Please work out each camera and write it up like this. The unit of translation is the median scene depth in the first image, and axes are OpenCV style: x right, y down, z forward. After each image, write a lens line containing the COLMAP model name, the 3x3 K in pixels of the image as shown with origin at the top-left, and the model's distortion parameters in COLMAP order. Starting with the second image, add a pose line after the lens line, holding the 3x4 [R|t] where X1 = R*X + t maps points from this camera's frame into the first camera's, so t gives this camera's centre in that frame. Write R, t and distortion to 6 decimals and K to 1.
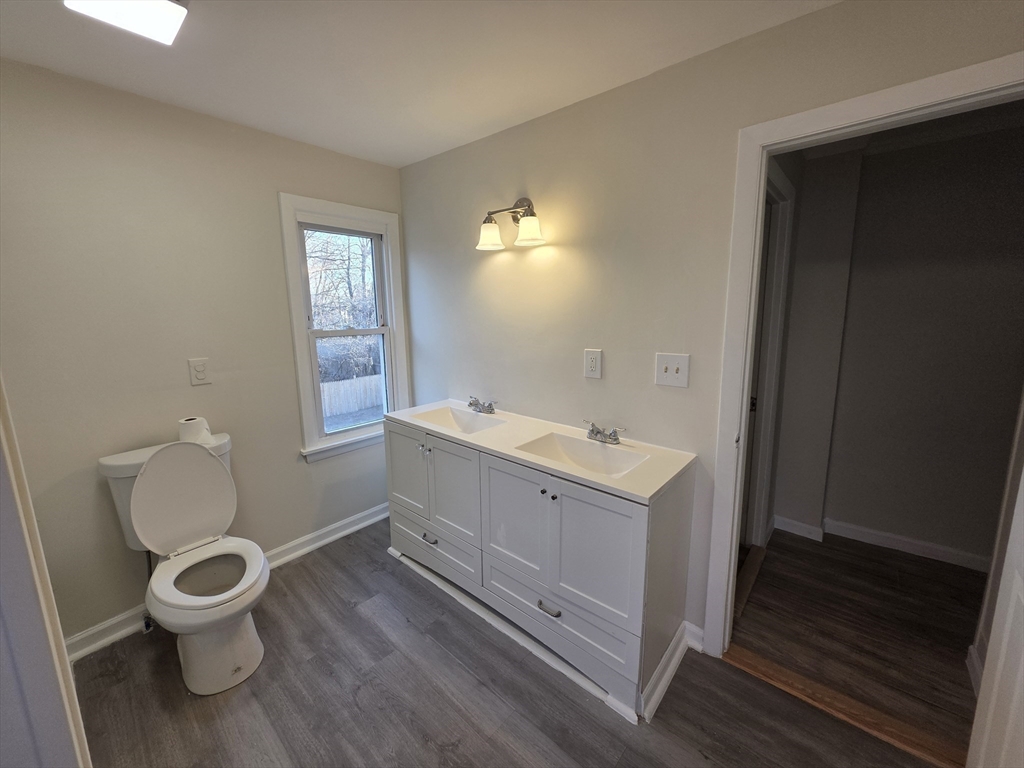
lens RADIAL K [[406.9, 0, 512.2], [0, 406.9, 384.2], [0, 0, 1]] dist [0.000110, -0.000928]
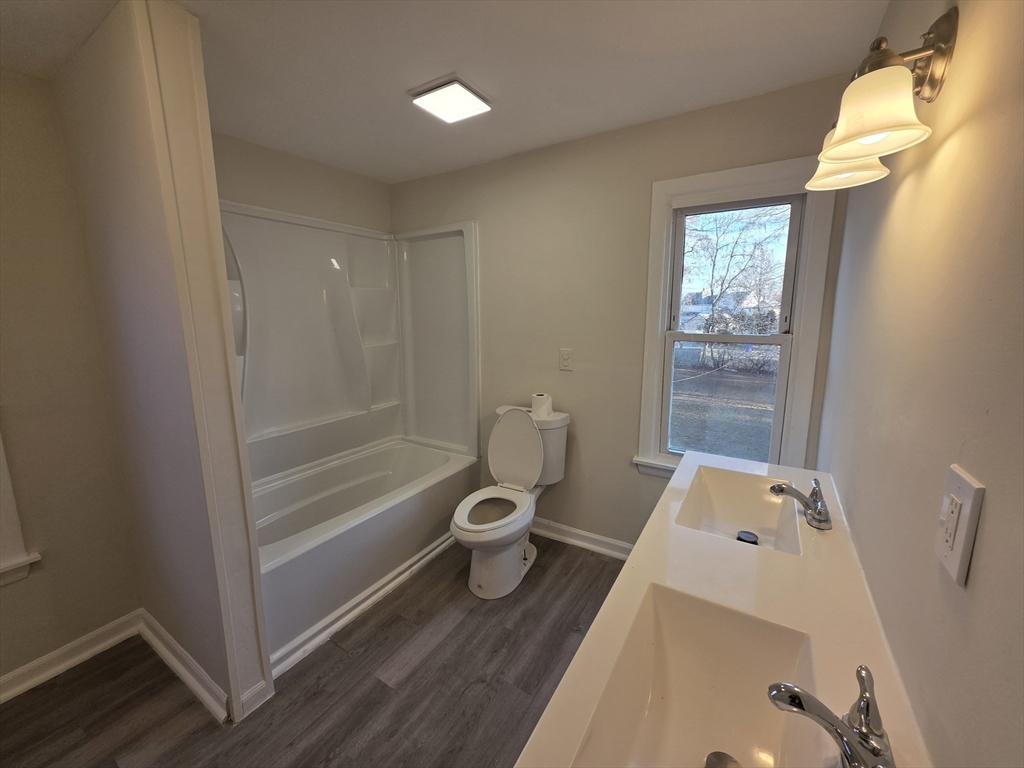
lens RADIAL K [[406.9, 0, 509.1], [0, 406.9, 381.7], [0, 0, 1]] dist [0.000110, -0.000928]
pose [[0.148047, 0.187072, -0.971126, 0.427223], [-0.173864, 0.971577, 0.160654, -0.142842], [0.973578, 0.145059, 0.176364, 0.680540]]
